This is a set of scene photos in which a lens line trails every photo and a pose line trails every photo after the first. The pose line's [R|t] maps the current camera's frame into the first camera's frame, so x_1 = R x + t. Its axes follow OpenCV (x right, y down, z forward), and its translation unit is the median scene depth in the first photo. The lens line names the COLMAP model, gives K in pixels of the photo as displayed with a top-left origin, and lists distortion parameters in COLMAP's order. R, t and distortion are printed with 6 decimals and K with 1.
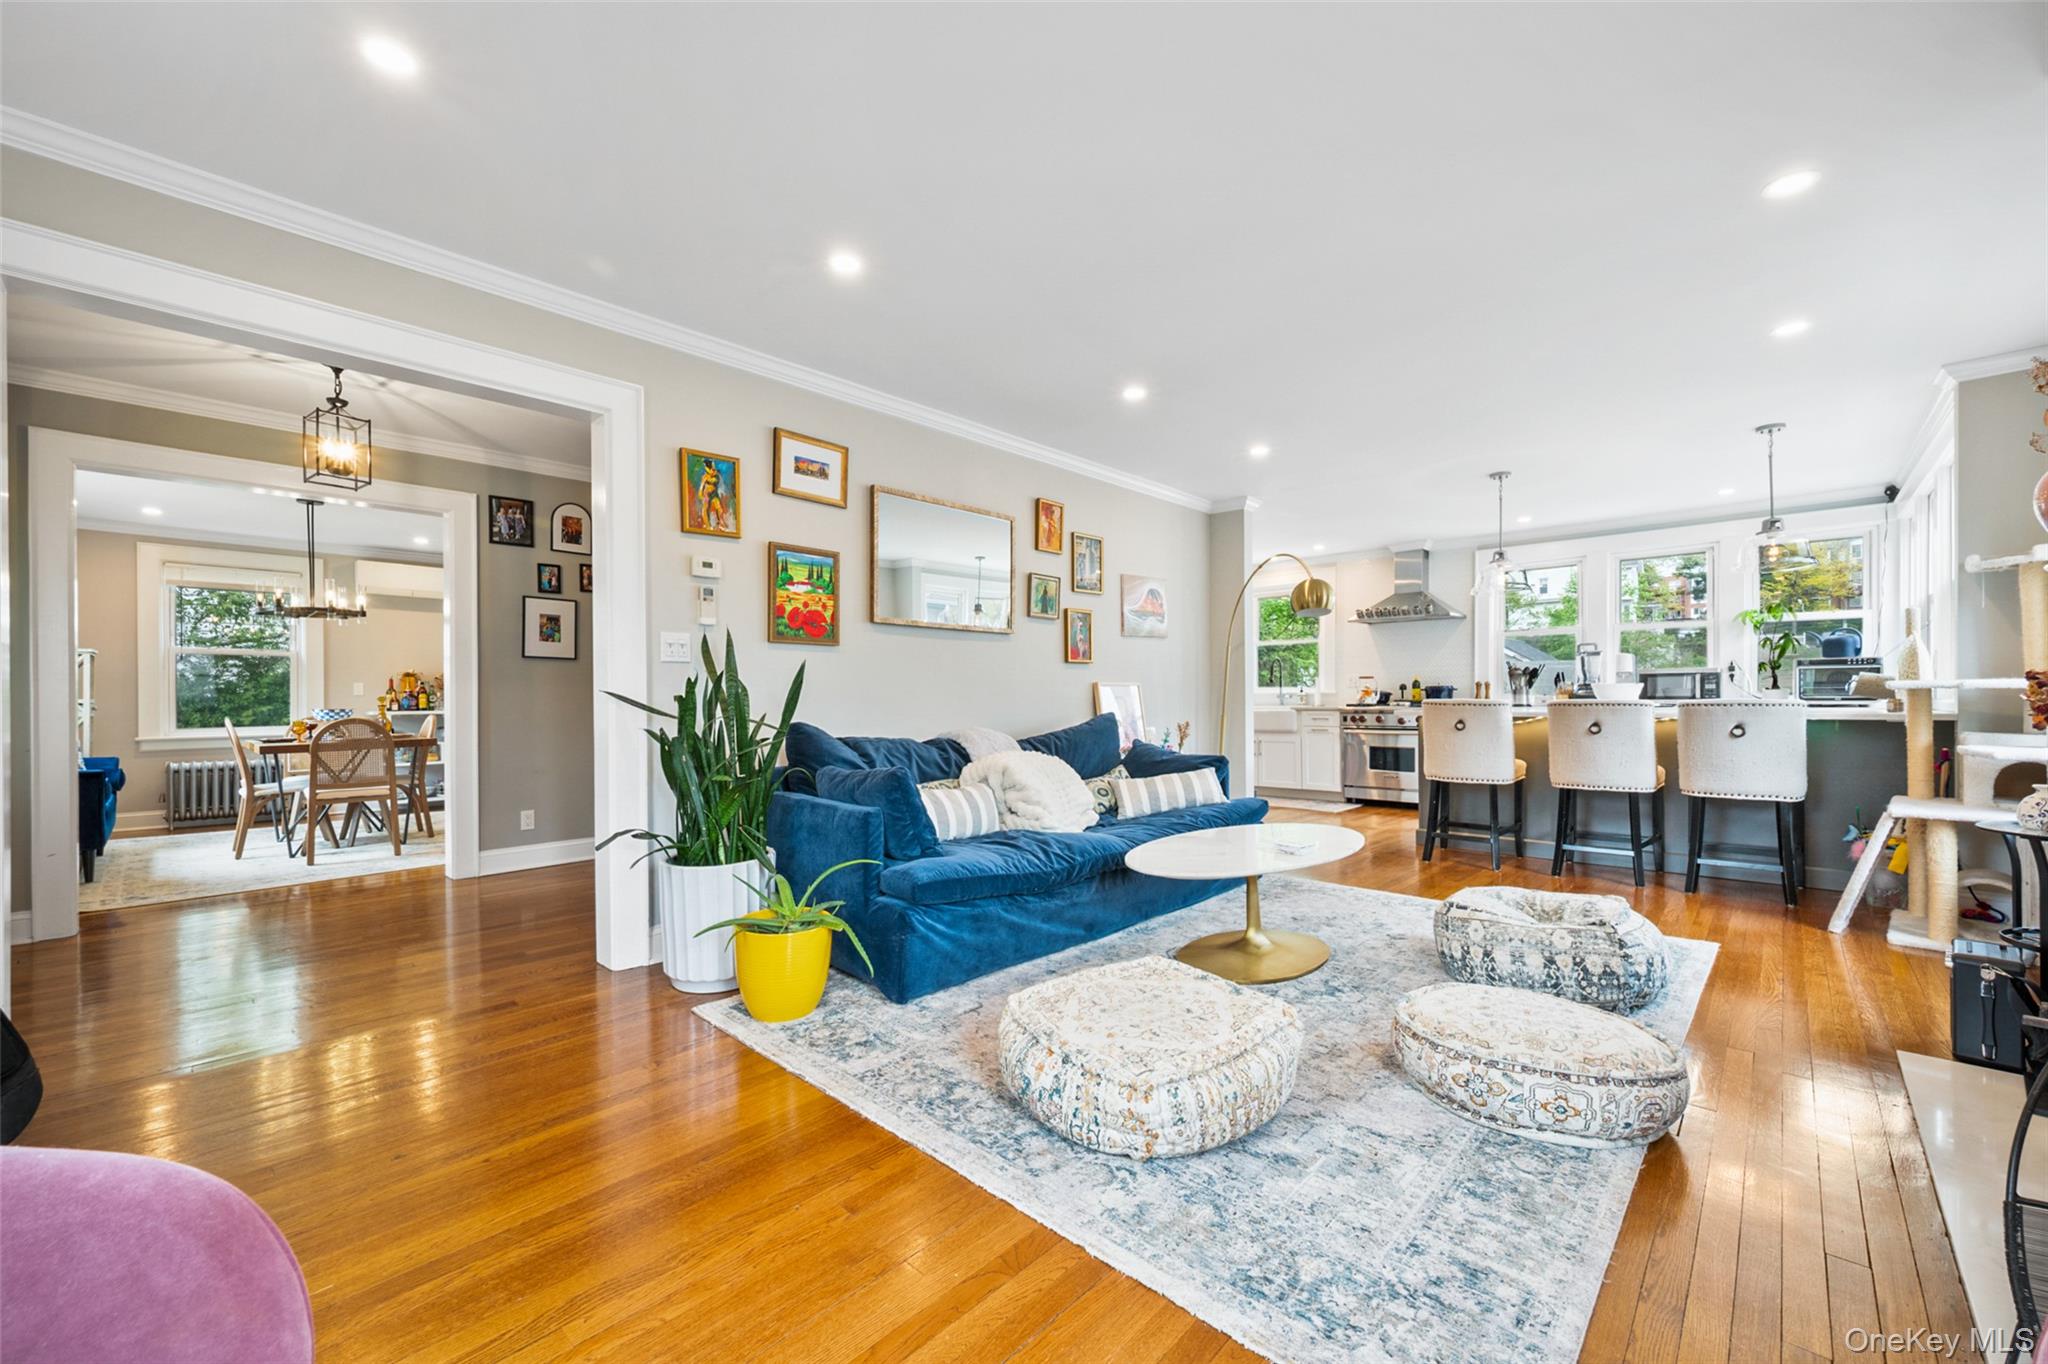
lens RADIAL K [[808.8, 0, 1036.0], [0, 808.8, 699.4], [0, 0, 1]] dist [-0.002113, -0.000442]
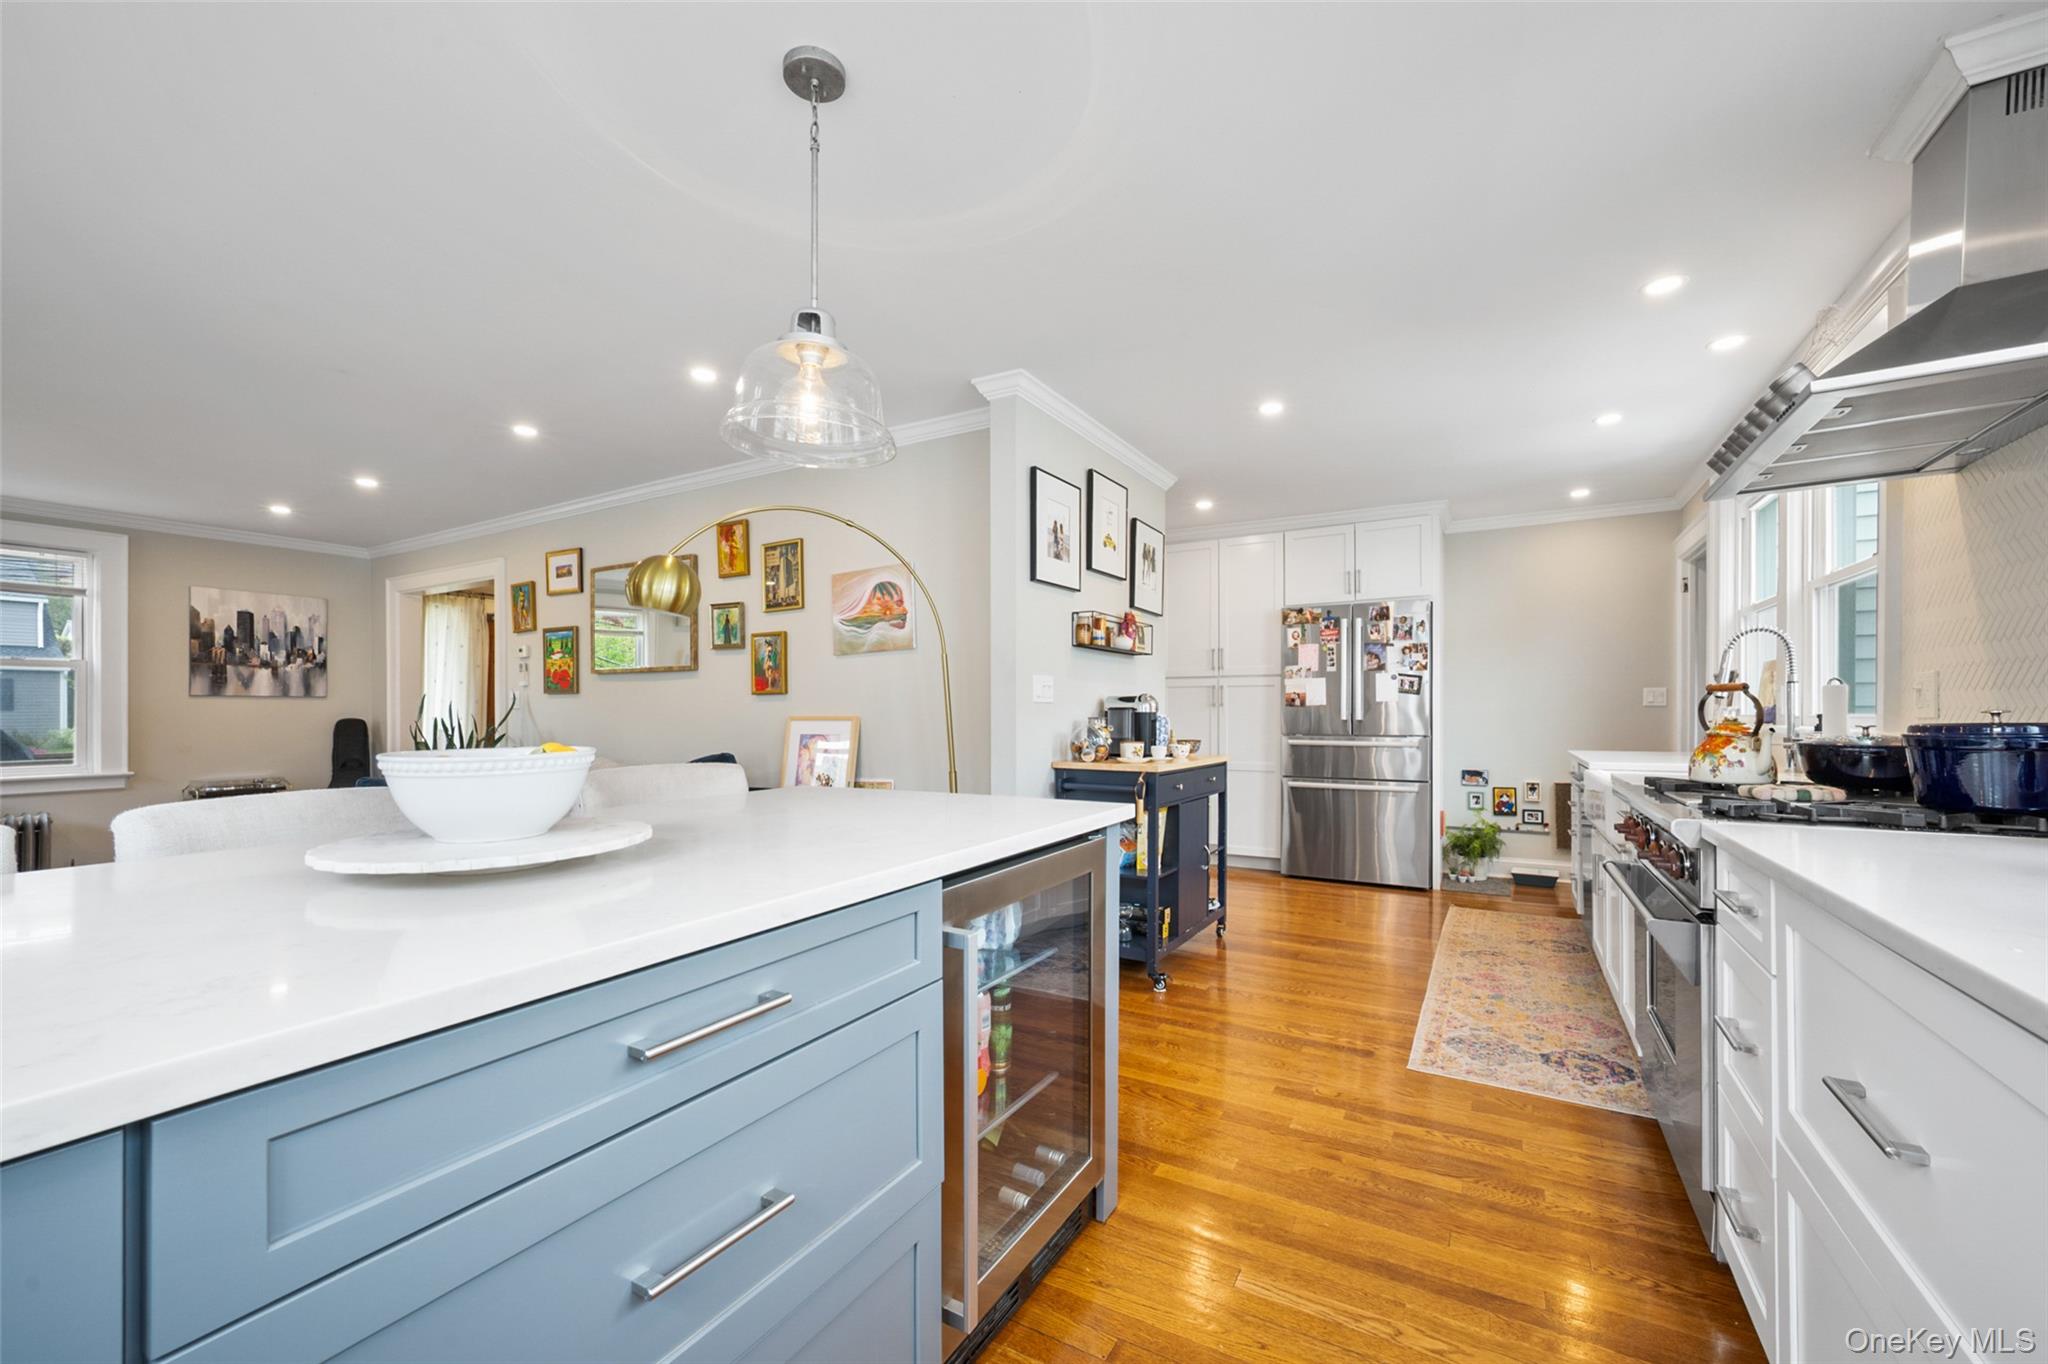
lens RADIAL K [[808.8, 0, 1030.0], [0, 808.8, 711.5], [0, 0, 1]] dist [-0.002113, -0.000442]
pose [[0.232611, 0.005759, -0.972553, 1.317476], [0.001900, 0.999978, 0.006376, -0.043665], [0.972568, -0.003331, 0.232595, 1.471127]]
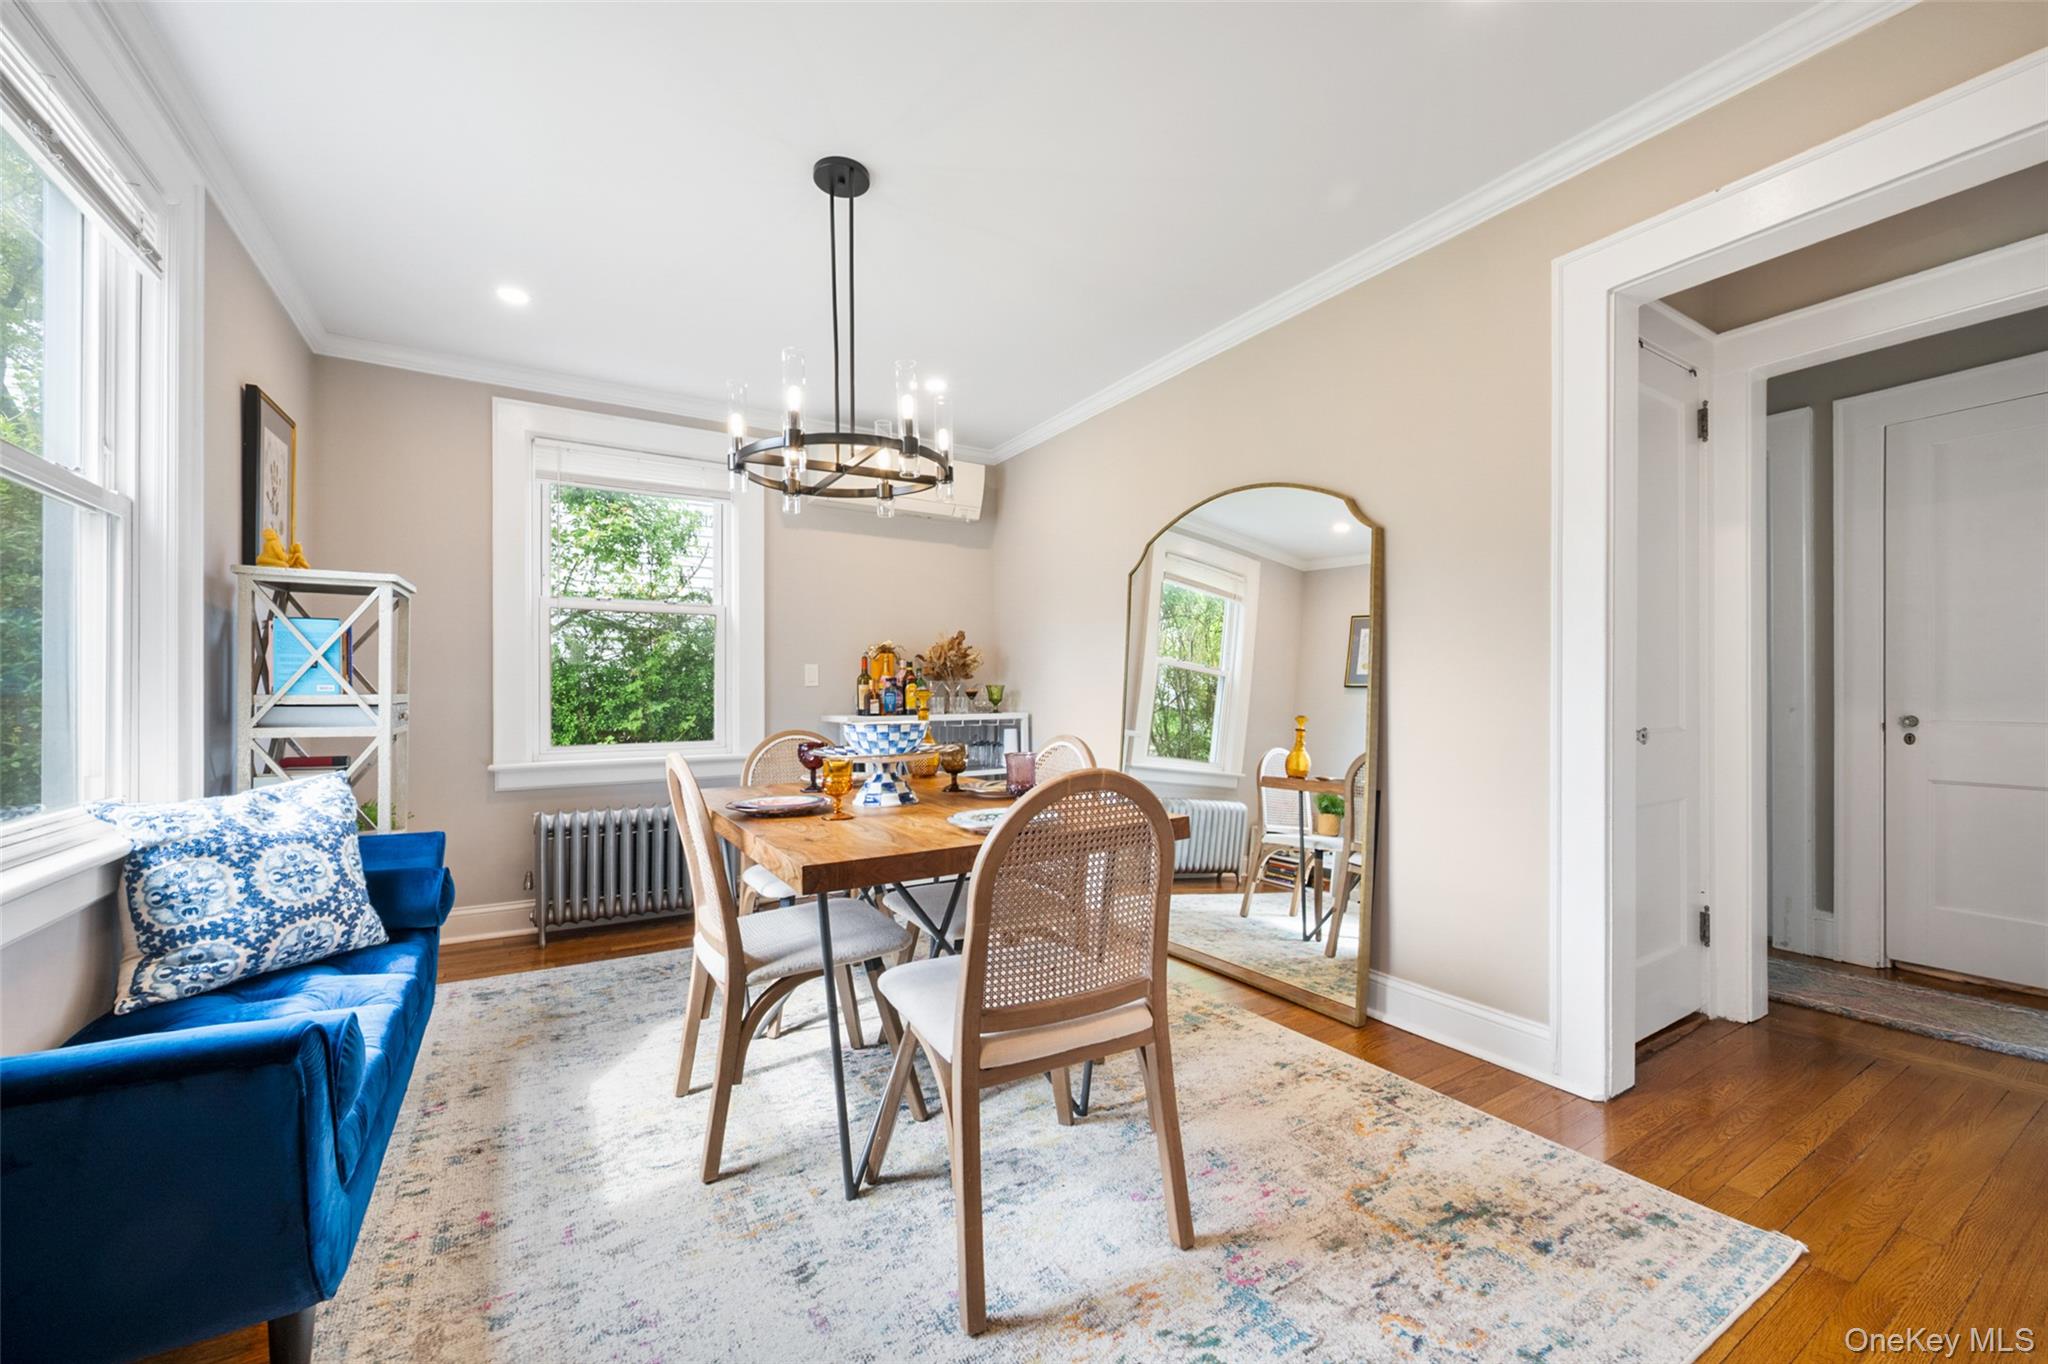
lens RADIAL K [[808.8, 0, 1031.0], [0, 808.8, 688.1], [0, 0, 1]] dist [-0.002113, -0.000442]
pose [[0.963269, 0.003356, -0.268516, -1.137305], [-0.003726, 0.999993, -0.000868, -0.007625], [0.268511, 0.001837, 0.963275, 1.052356]]
